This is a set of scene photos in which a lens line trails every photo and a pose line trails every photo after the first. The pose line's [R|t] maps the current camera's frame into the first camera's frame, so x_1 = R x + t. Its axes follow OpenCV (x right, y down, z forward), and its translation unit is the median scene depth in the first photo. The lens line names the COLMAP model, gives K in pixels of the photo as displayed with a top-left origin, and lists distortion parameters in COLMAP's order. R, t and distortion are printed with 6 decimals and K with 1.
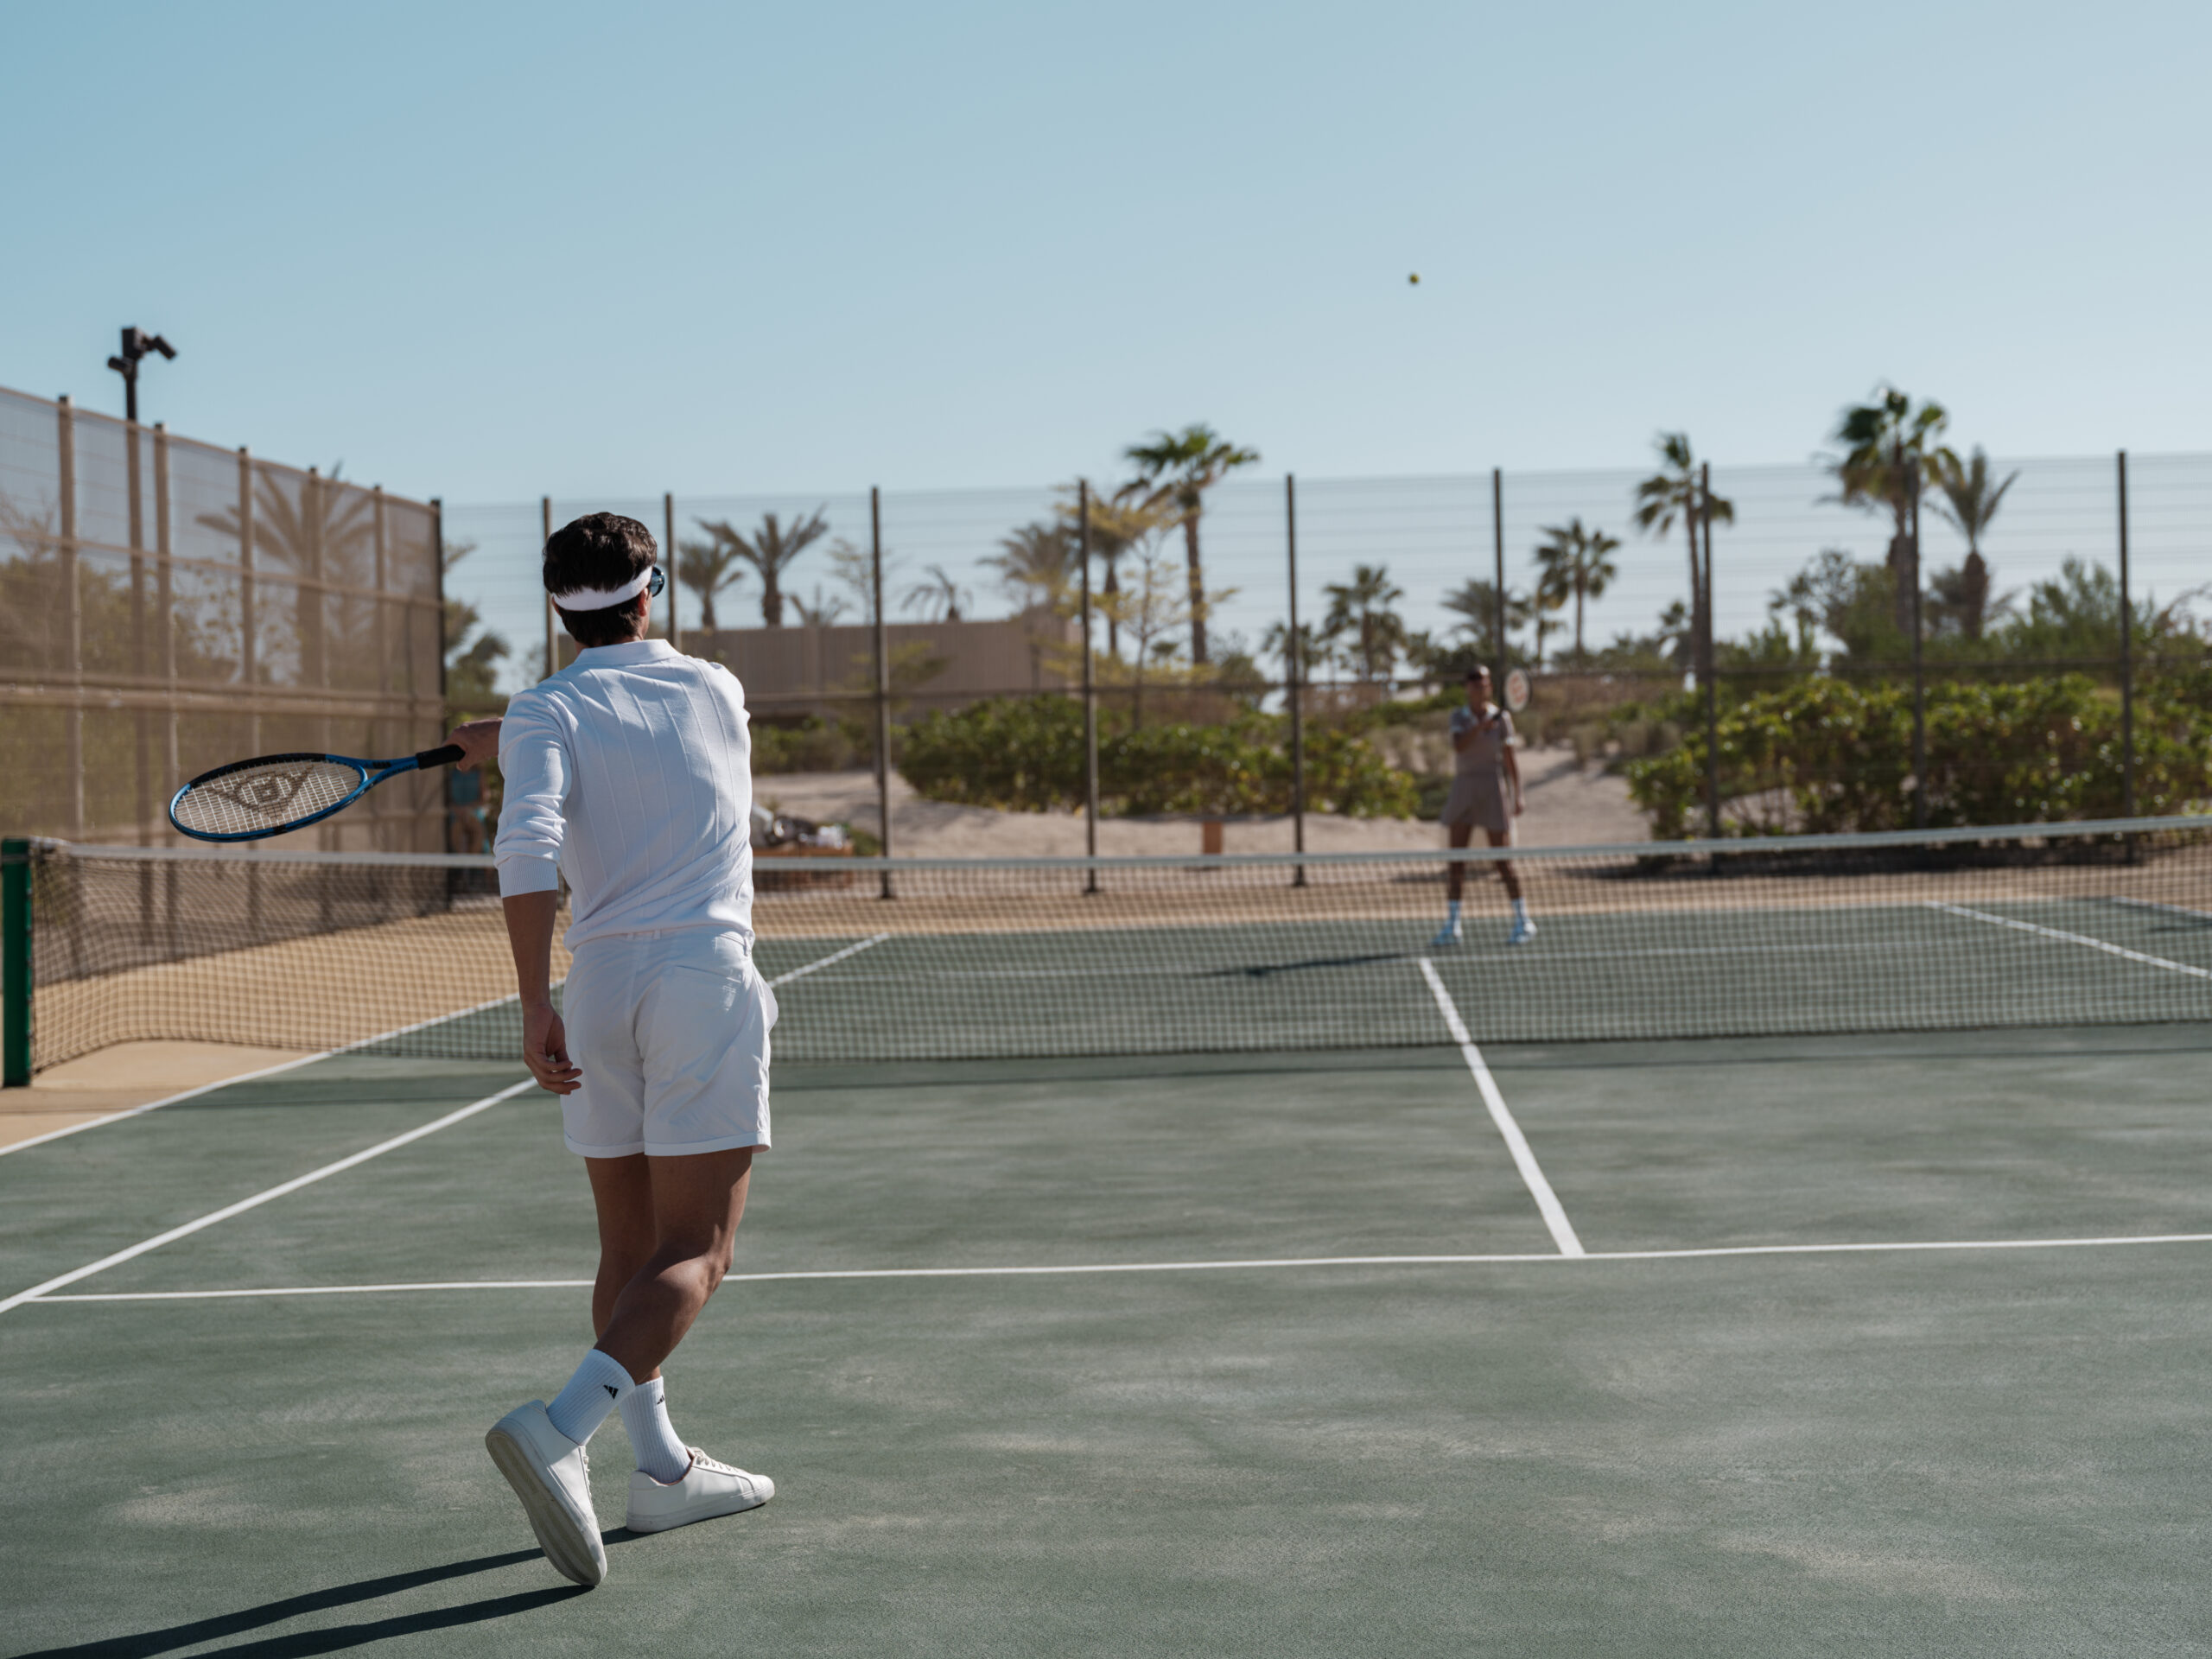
lens RADIAL K [[3287.8, 0, 1106.0], [0, 3287.8, 829.5], [0, 0, 1]] dist [-0.005706, -0.026029]
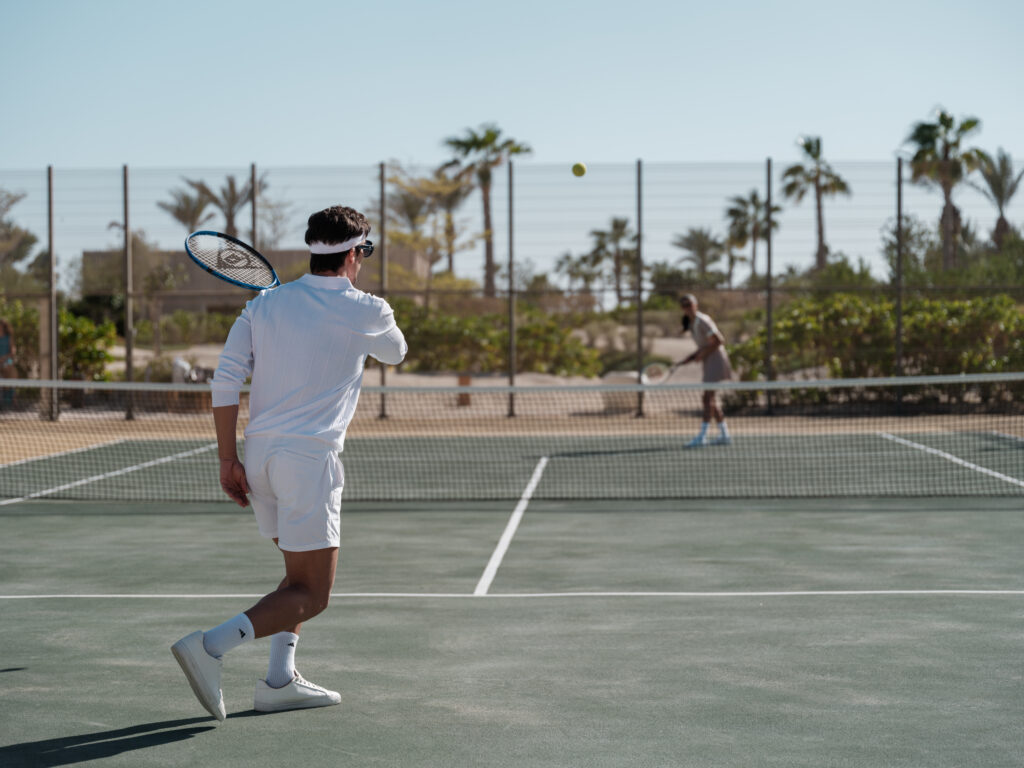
lens RADIAL K [[2309.4, 0, 488.8], [0, 2309.4, 380.1], [0, 0, 1]] dist [0.020629, 0.299689]
pose [[0.999414, 0.021896, -0.026310, 0.076691], [-0.022090, 0.999731, -0.007102, 0.007498], [0.026147, 0.007679, 0.999629, -0.129843]]
